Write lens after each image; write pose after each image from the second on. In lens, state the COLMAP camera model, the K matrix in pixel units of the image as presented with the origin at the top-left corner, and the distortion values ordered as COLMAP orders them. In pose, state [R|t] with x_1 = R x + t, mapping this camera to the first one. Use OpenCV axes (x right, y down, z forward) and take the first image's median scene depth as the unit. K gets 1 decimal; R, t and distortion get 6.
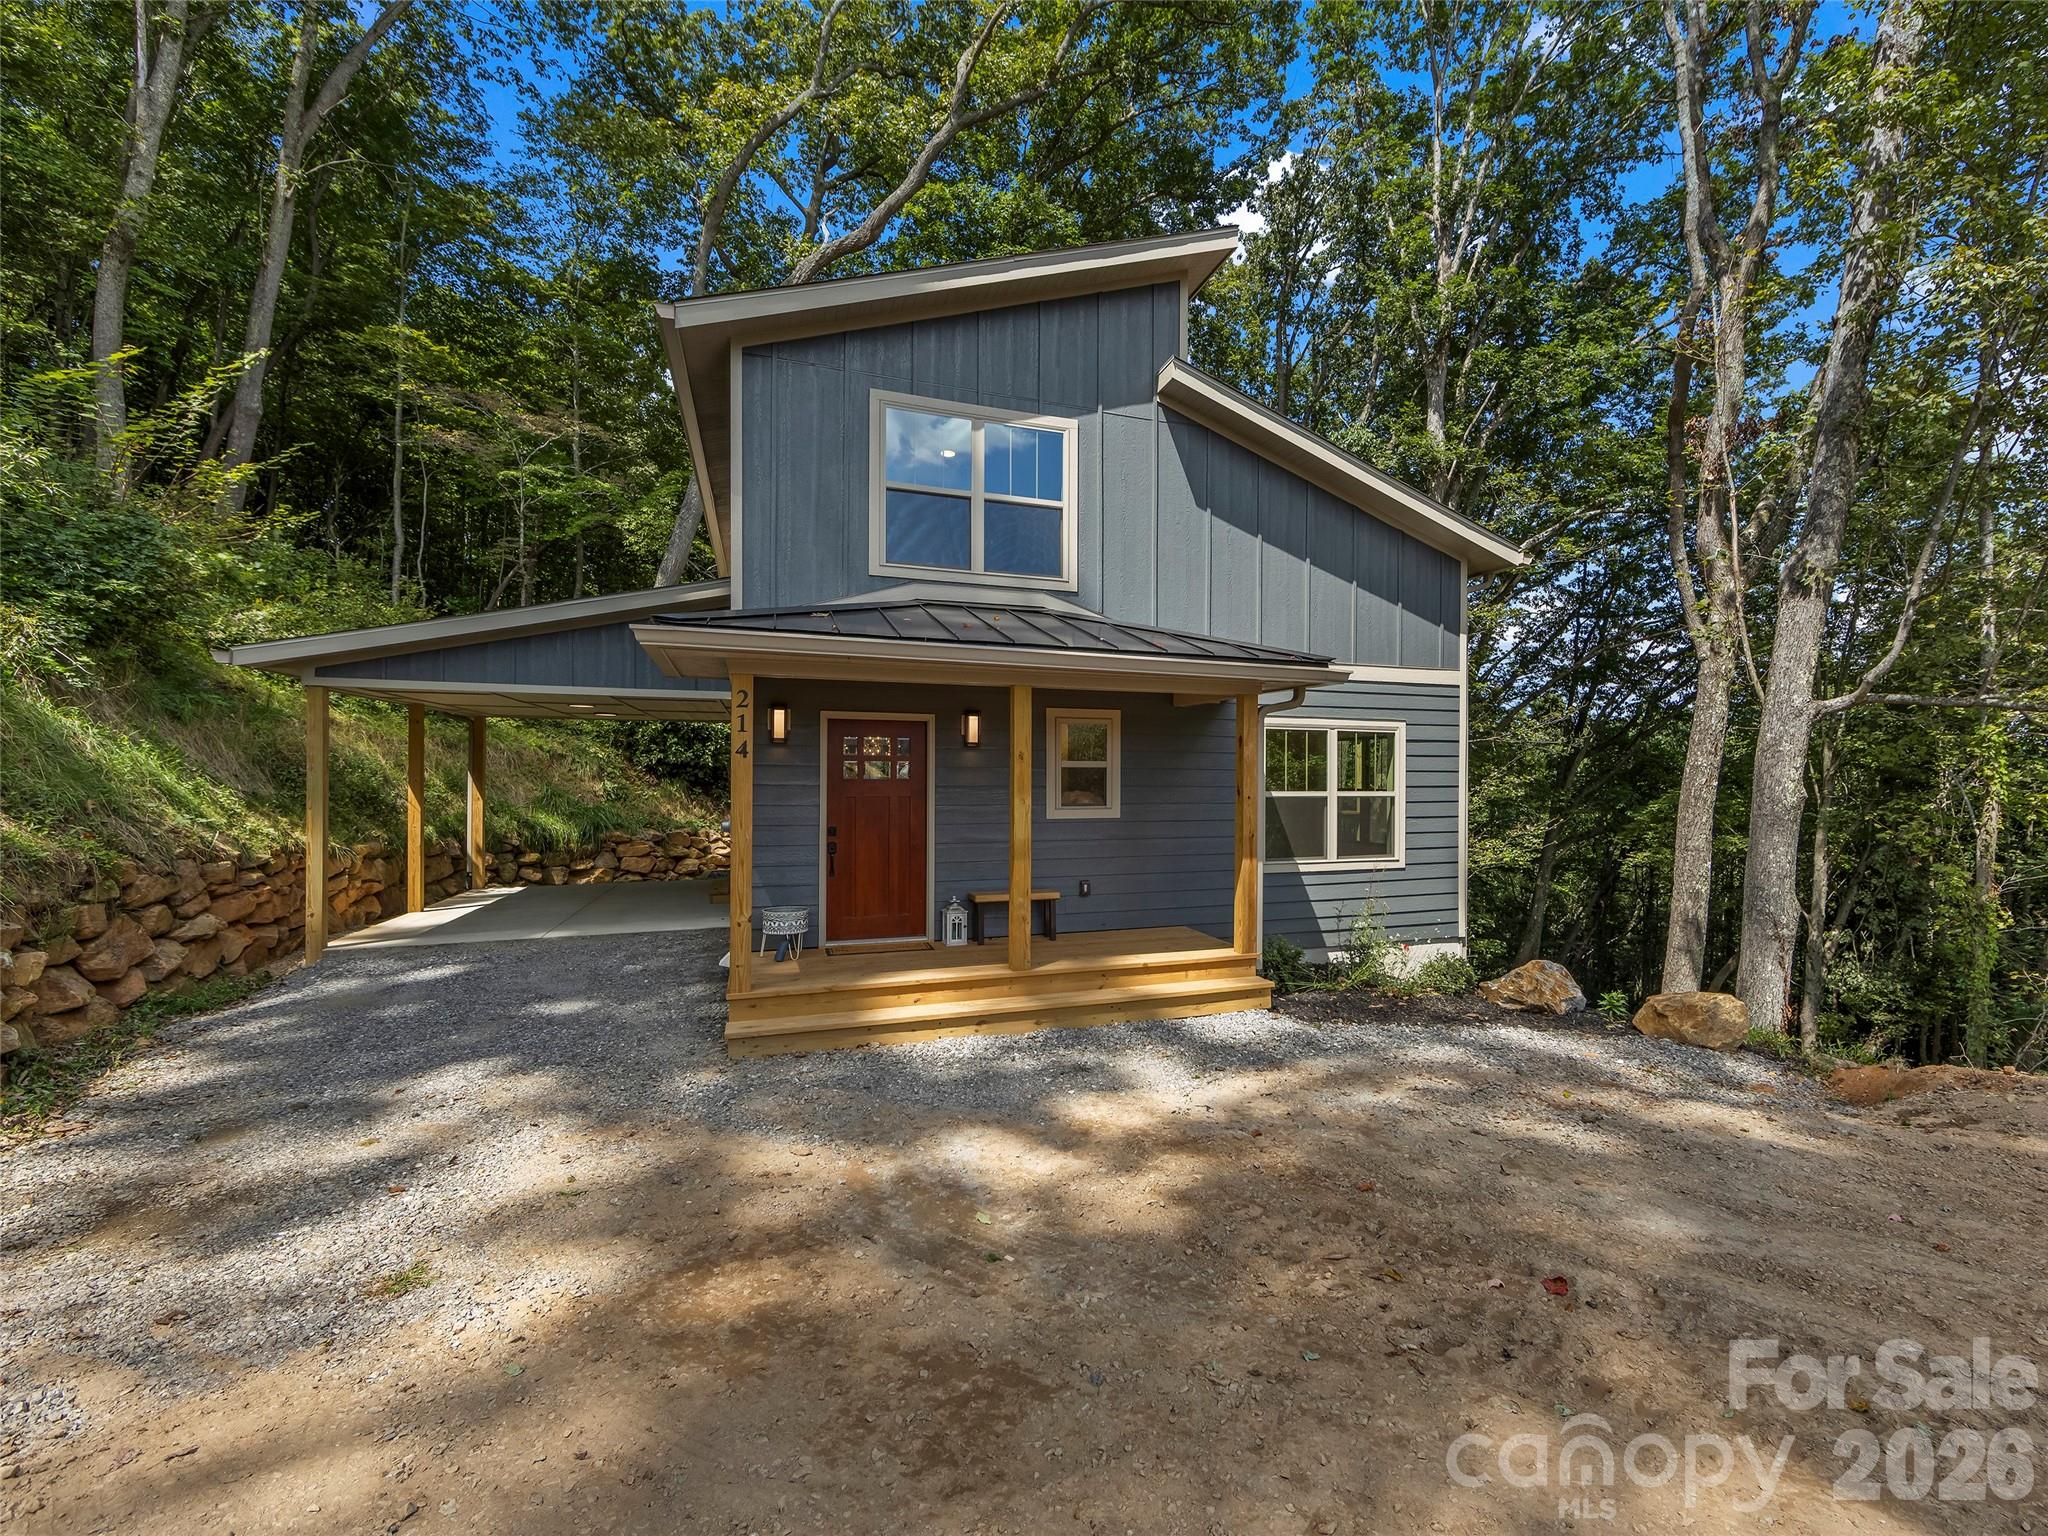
lens RADIAL K [[897.8, 0, 1068.2], [0, 897.8, 766.3], [0, 0, 1]] dist [-0.001163, -0.000125]
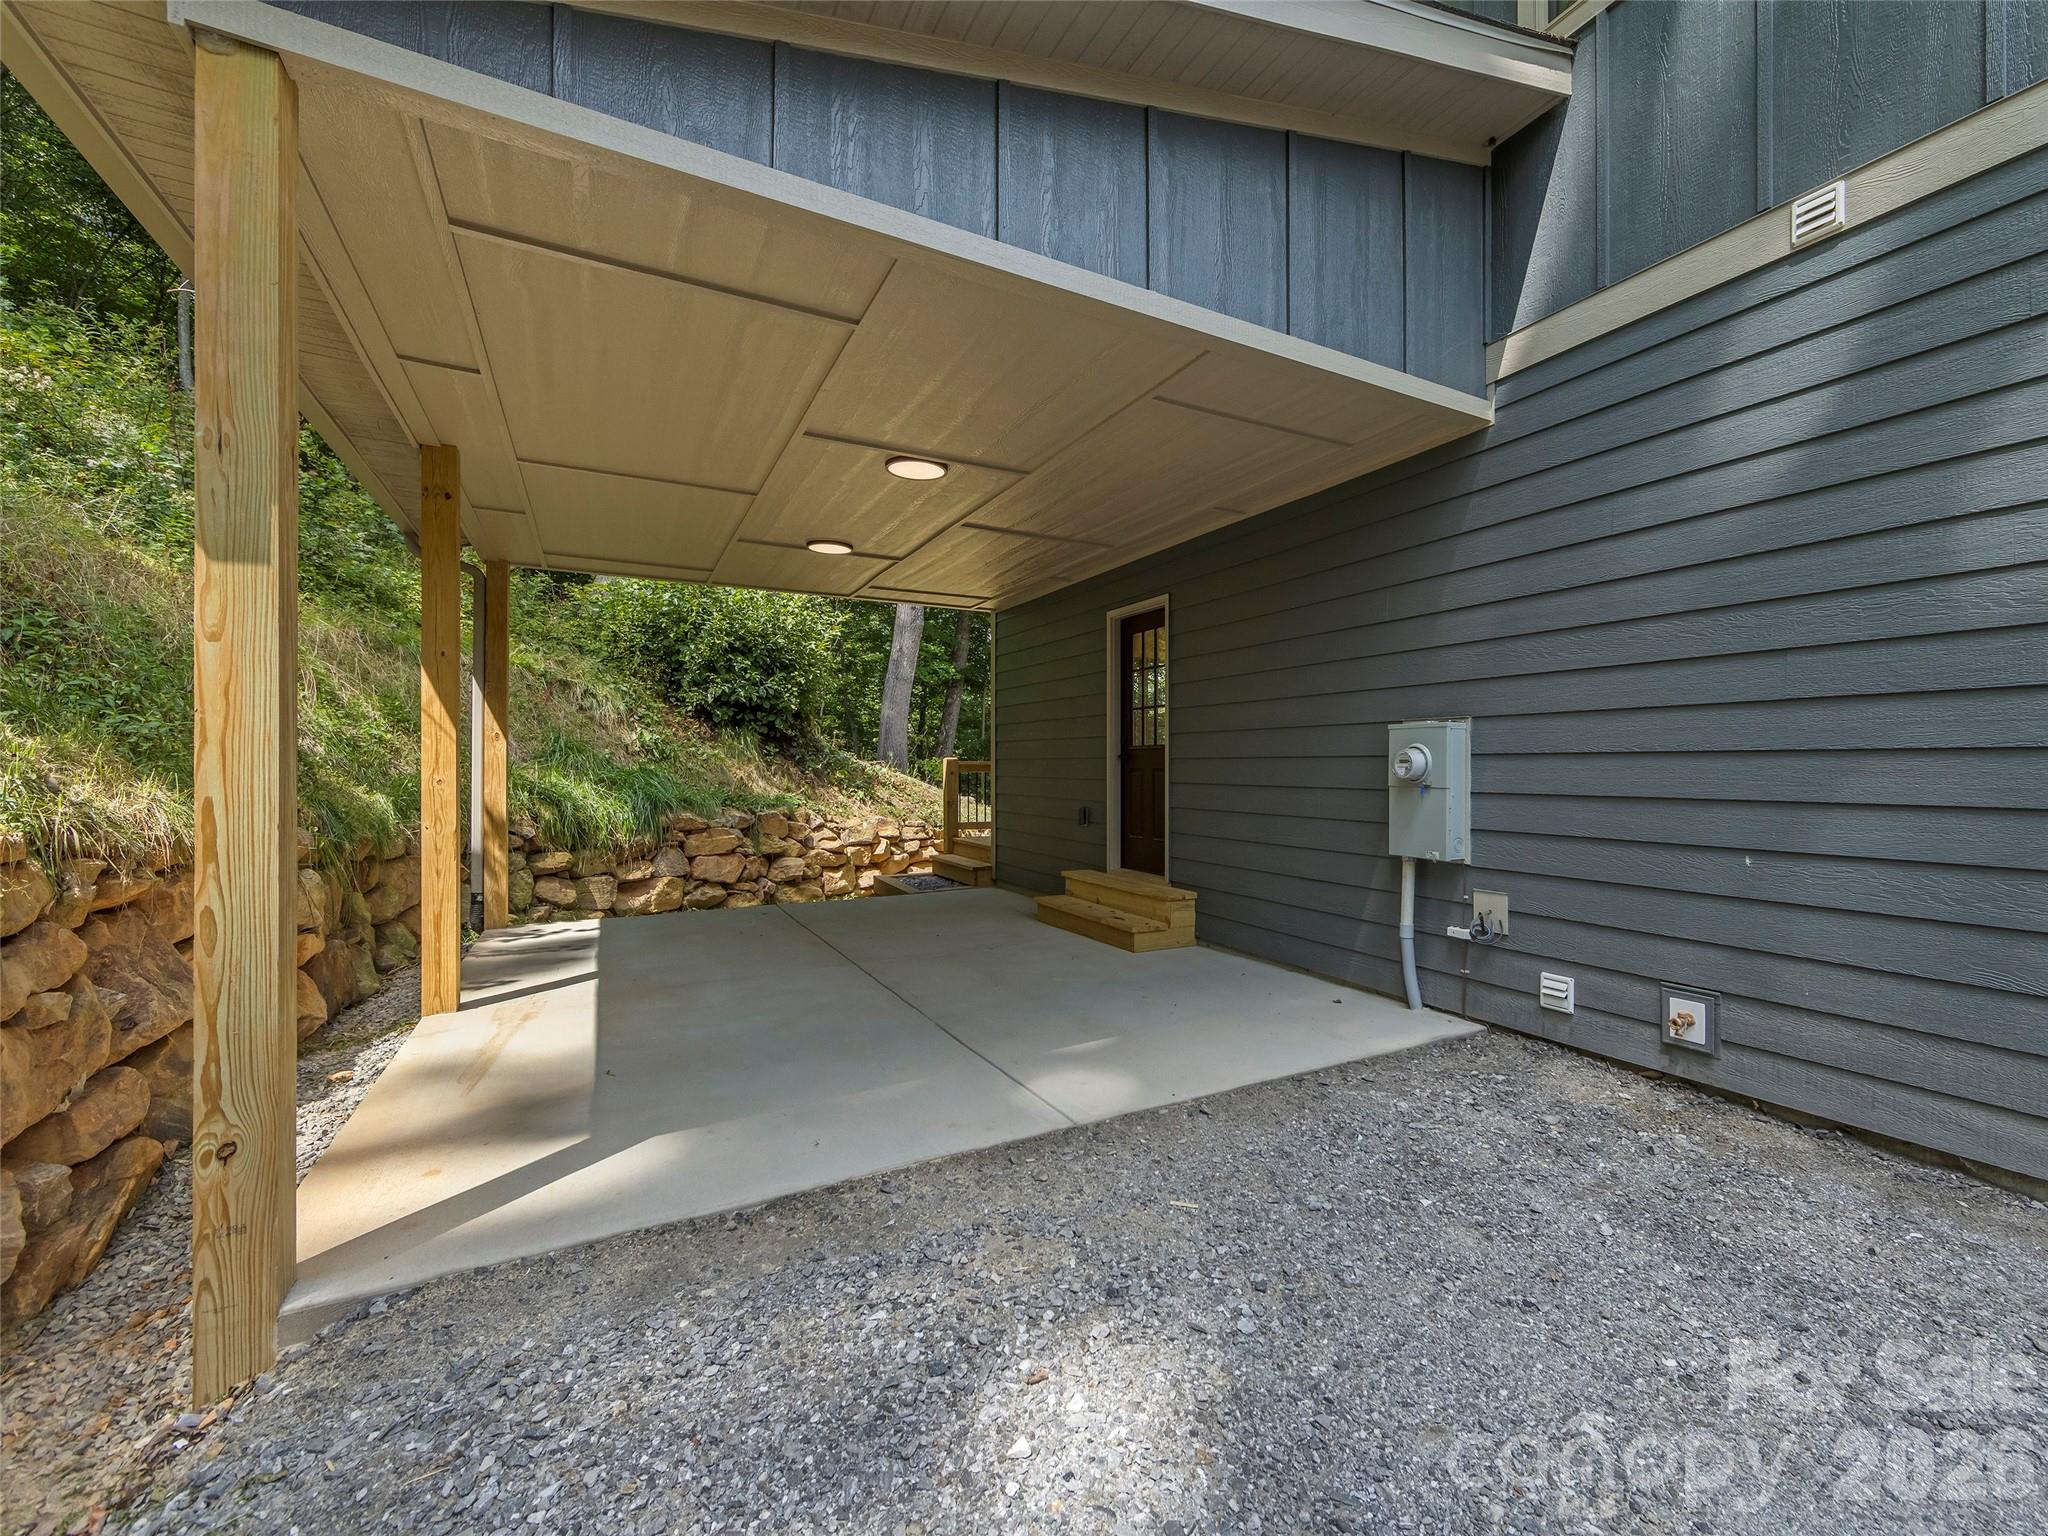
lens RADIAL K [[897.8, 0, 1068.2], [0, 897.8, 766.3], [0, 0, 1]] dist [-0.001163, -0.000125]
pose [[0.988745, 0.001157, 0.149608, -0.692780], [-0.003041, 0.999919, 0.012365, 0.071083], [-0.149582, -0.012681, 0.988668, 0.791412]]
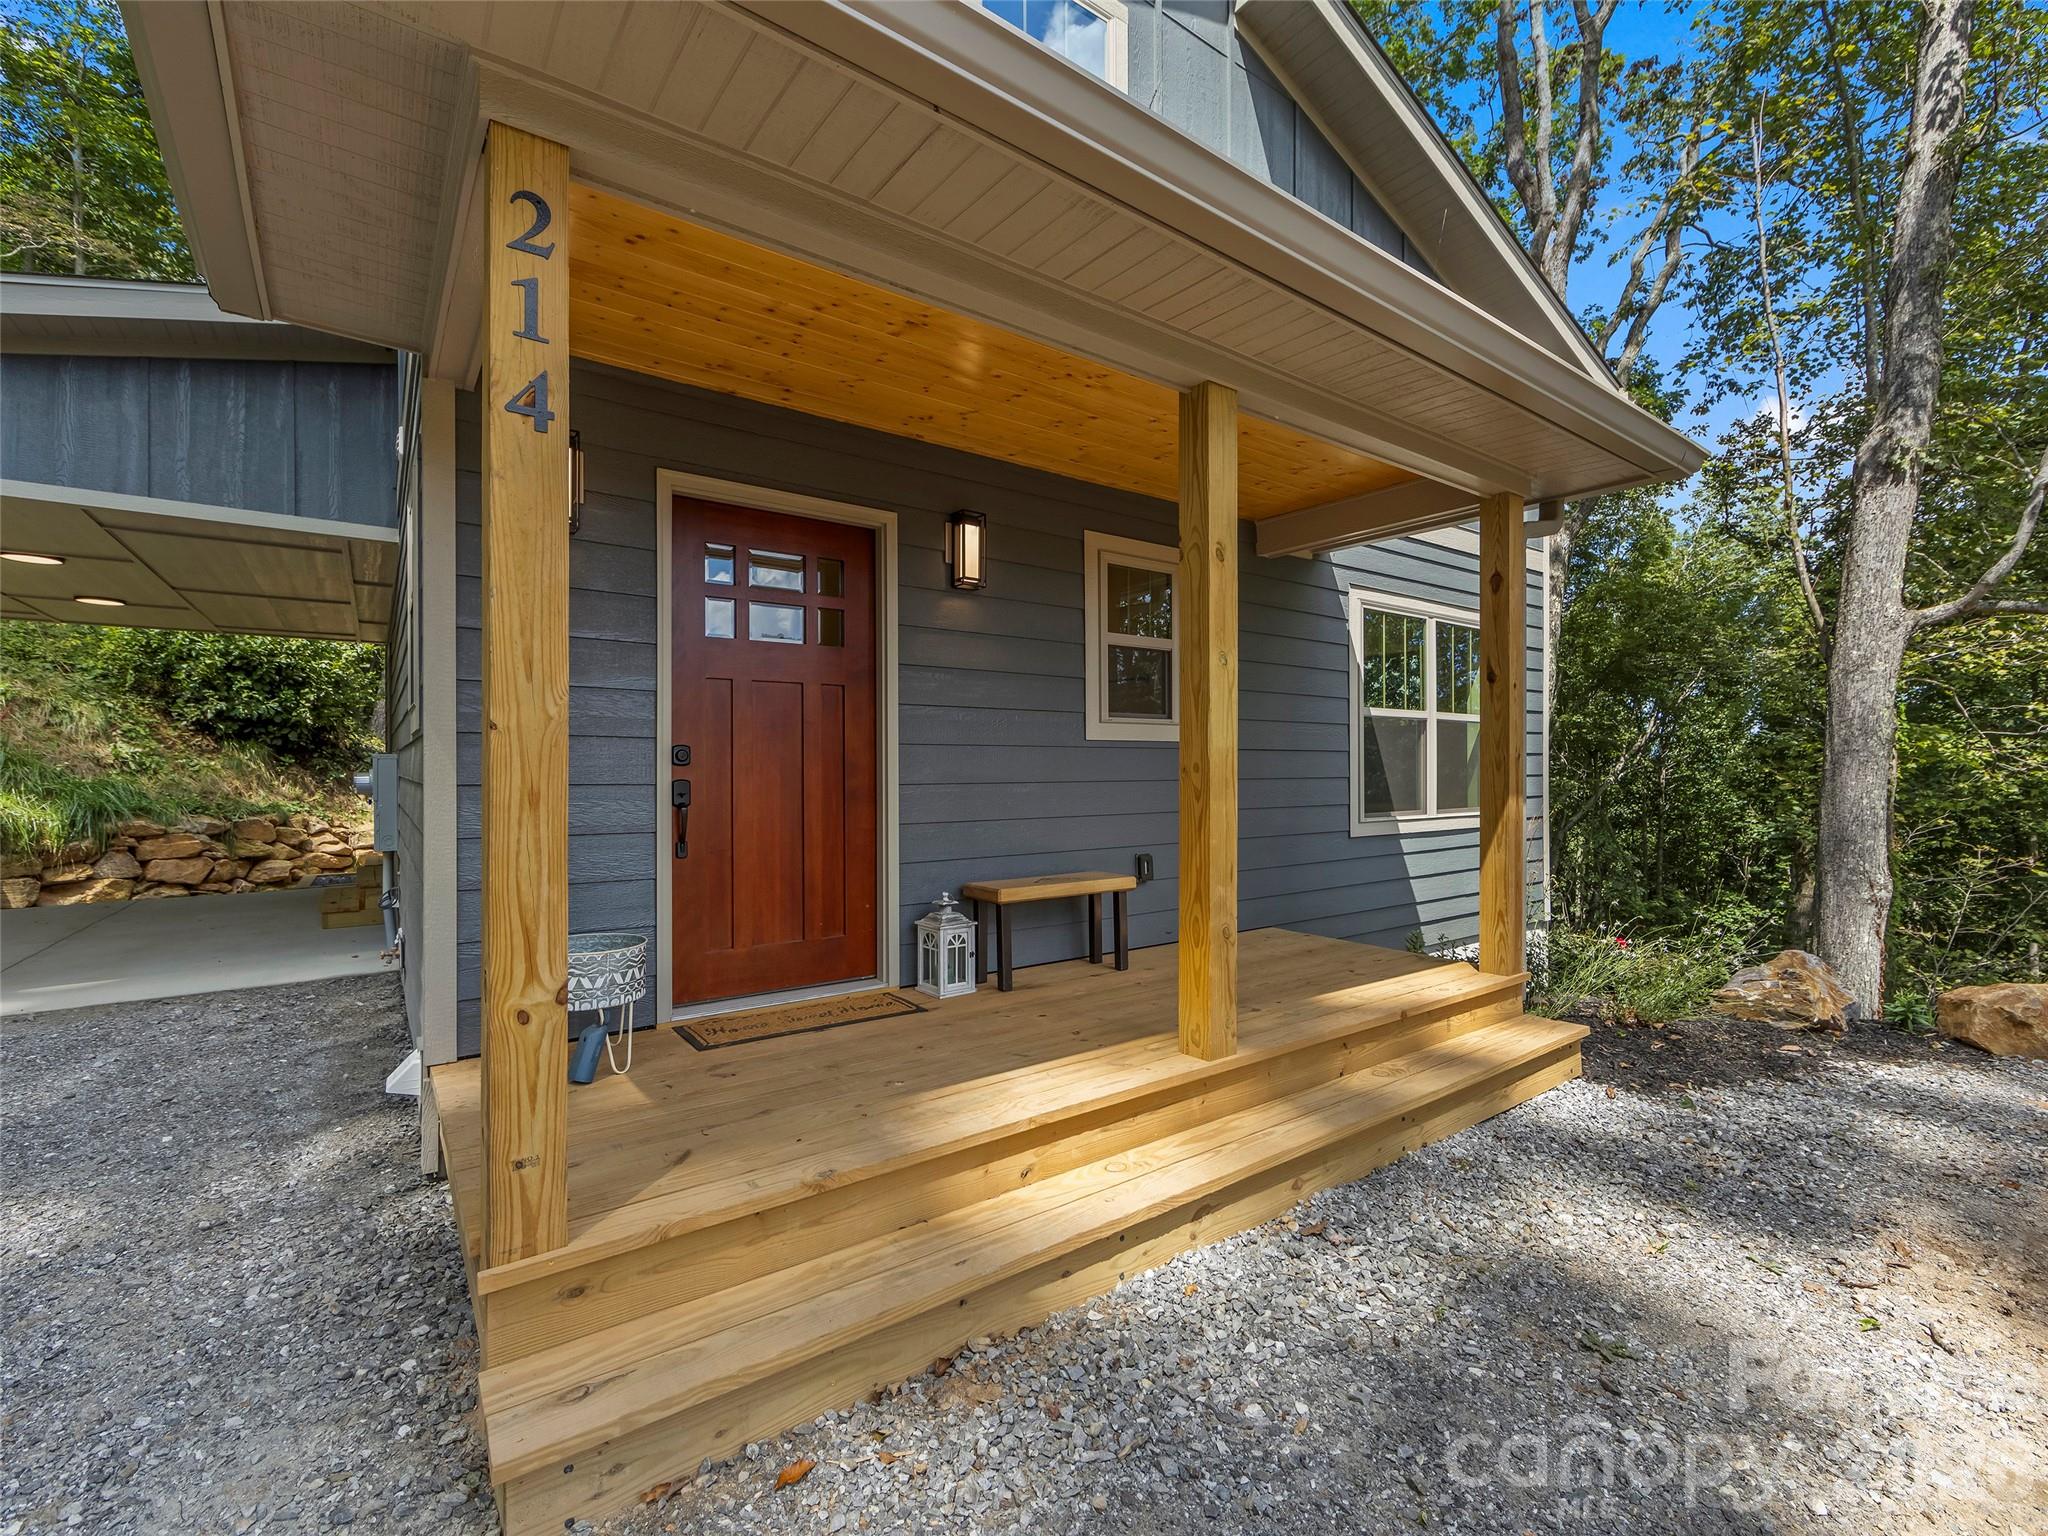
lens RADIAL K [[923.8, 0, 1016.6], [0, 923.8, 762.2], [0, 0, 1]] dist [-0.001077, -0.000630]
pose [[0.960437, -0.003569, 0.278474, -0.181019], [0.001697, 0.999974, 0.006963, 0.057444], [-0.278492, -0.006215, 0.960419, 0.411293]]
